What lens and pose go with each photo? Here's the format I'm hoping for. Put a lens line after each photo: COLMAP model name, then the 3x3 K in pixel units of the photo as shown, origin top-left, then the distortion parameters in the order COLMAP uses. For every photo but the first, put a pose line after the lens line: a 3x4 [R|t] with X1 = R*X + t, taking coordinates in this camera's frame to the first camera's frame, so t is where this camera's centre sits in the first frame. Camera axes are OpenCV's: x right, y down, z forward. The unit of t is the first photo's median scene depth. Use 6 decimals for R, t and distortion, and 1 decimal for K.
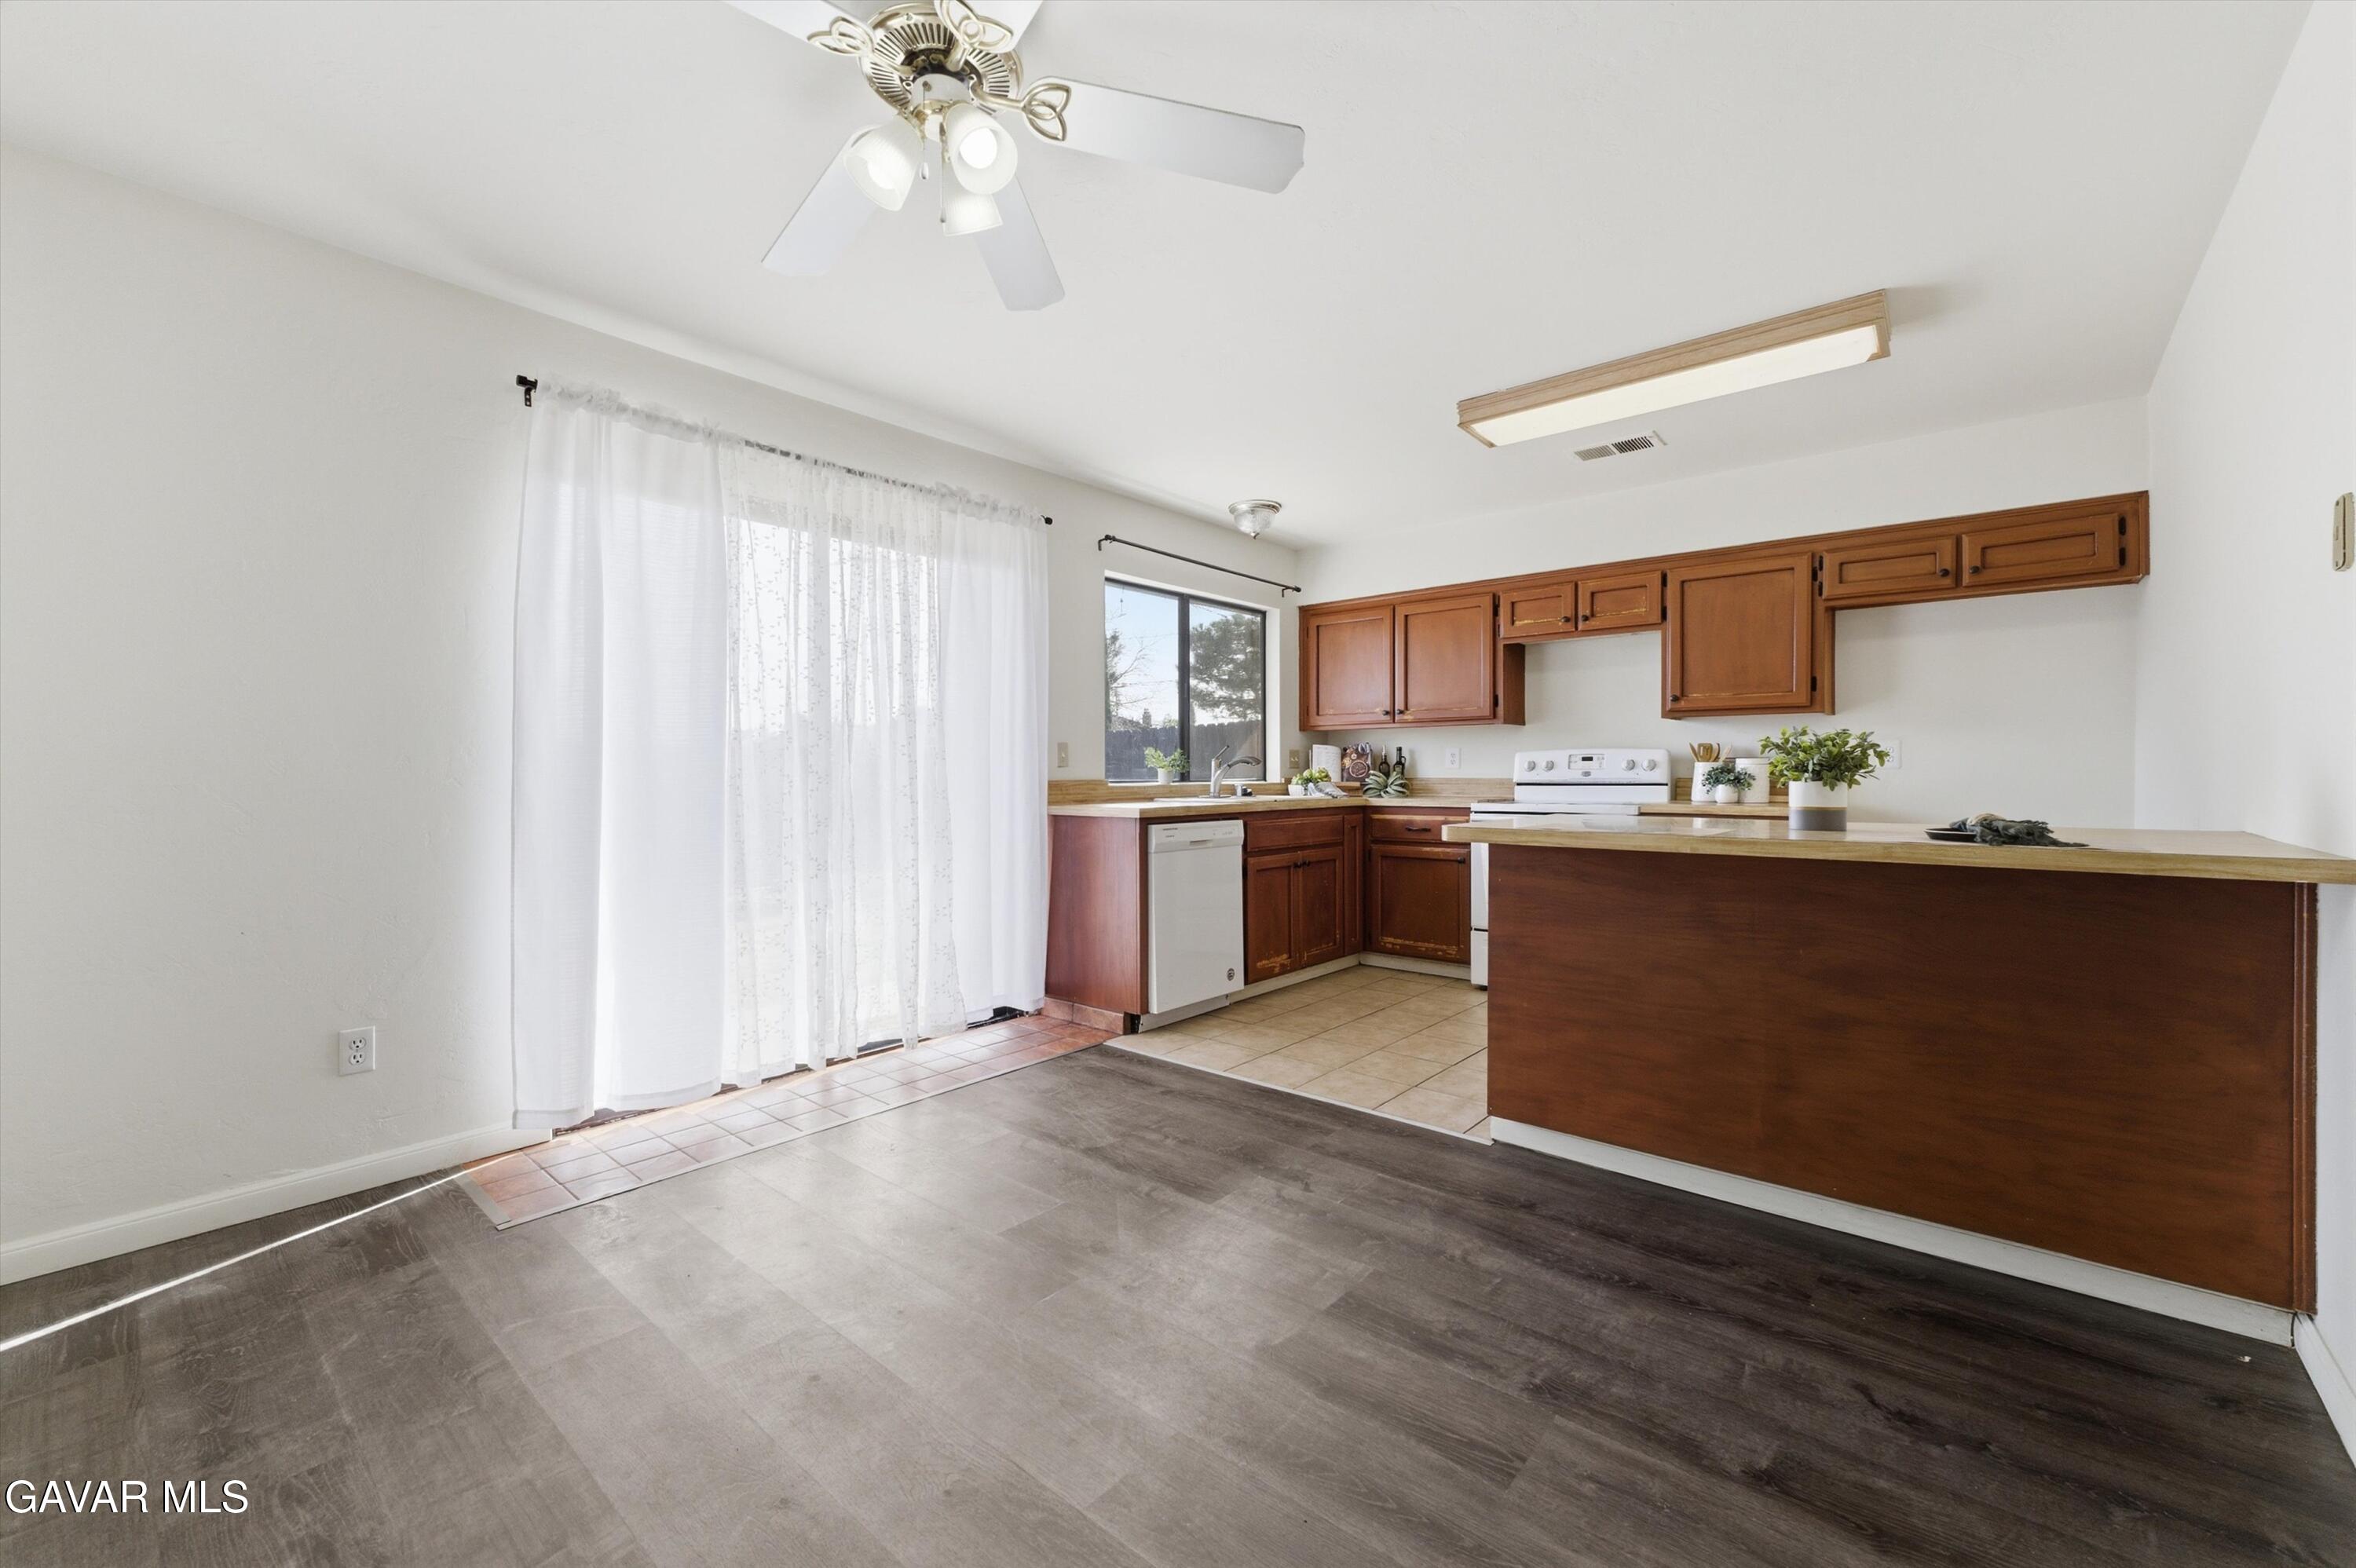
lens RADIAL K [[953.5, 0, 1174.7], [0, 953.5, 777.6], [0, 0, 1]] dist [-0.002221, -0.000065]
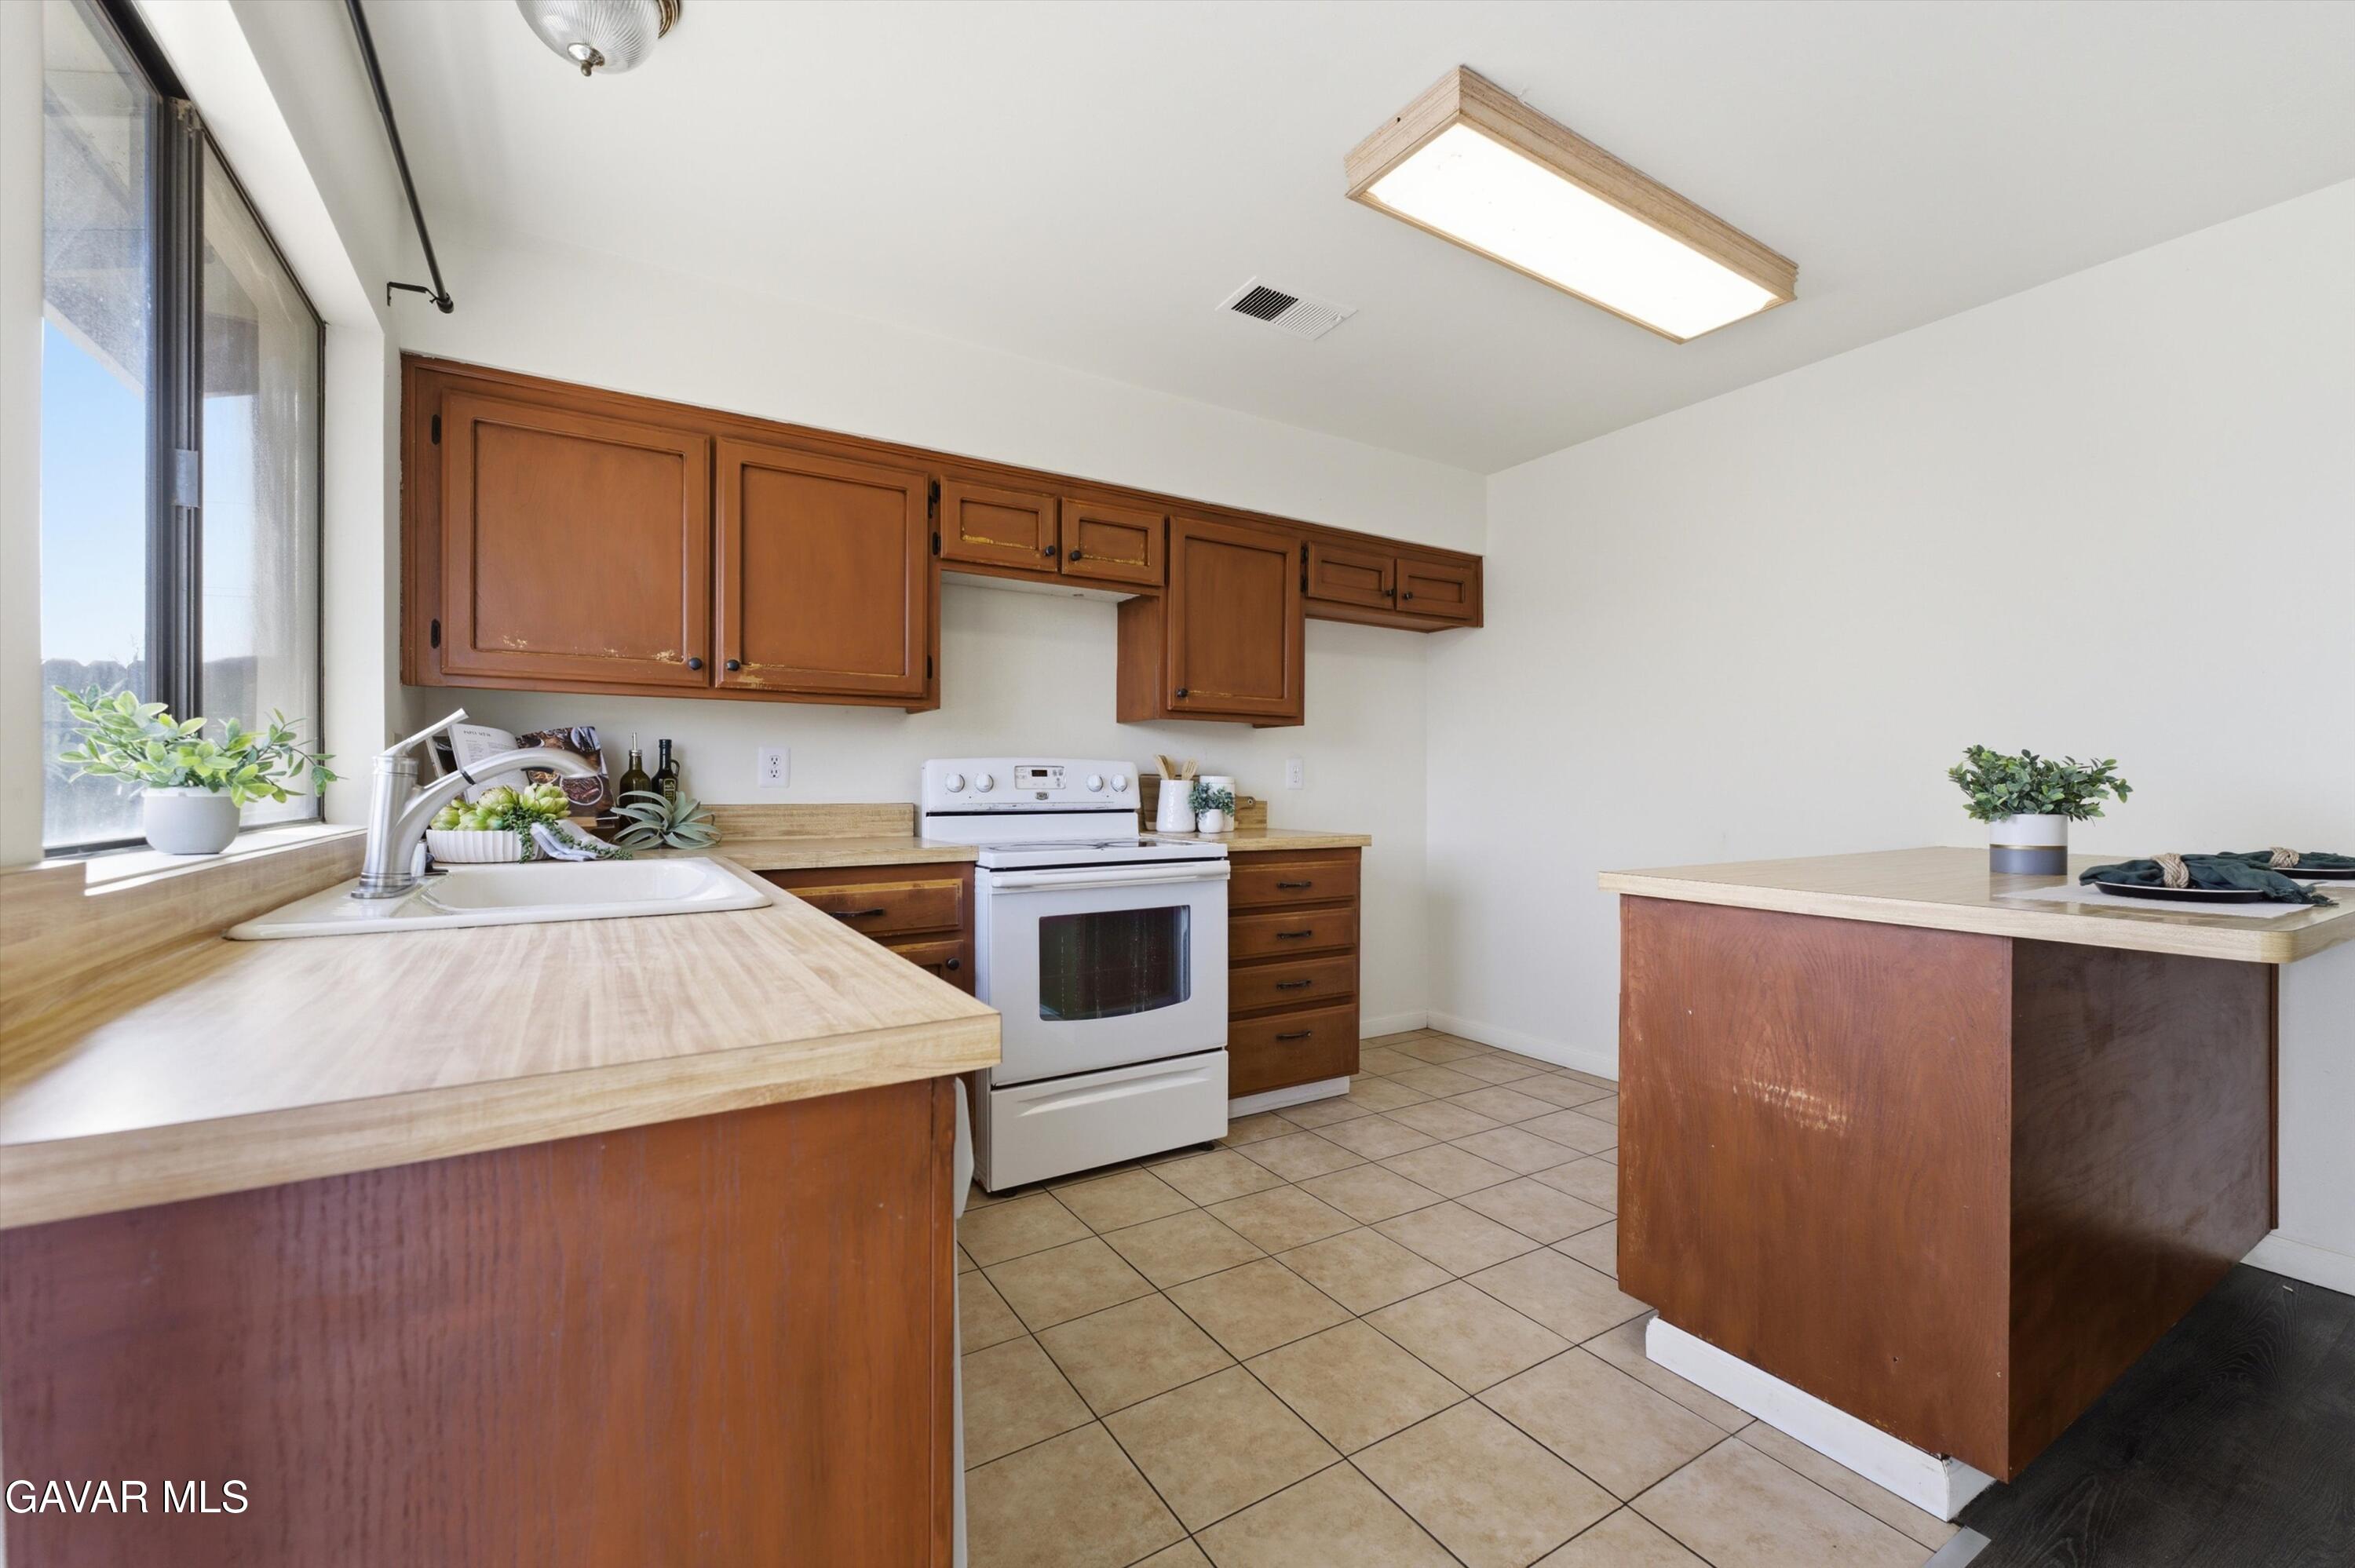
lens RADIAL K [[953.0, 0, 1176.7], [0, 953.0, 790.3], [0, 0, 1]] dist [-0.002221, -0.000065]
pose [[0.305094, 0.000288, 0.952322, -0.160179], [0.000581, 1.000000, -0.000489, -0.007734], [-0.952322, 0.000703, 0.305094, 0.716174]]
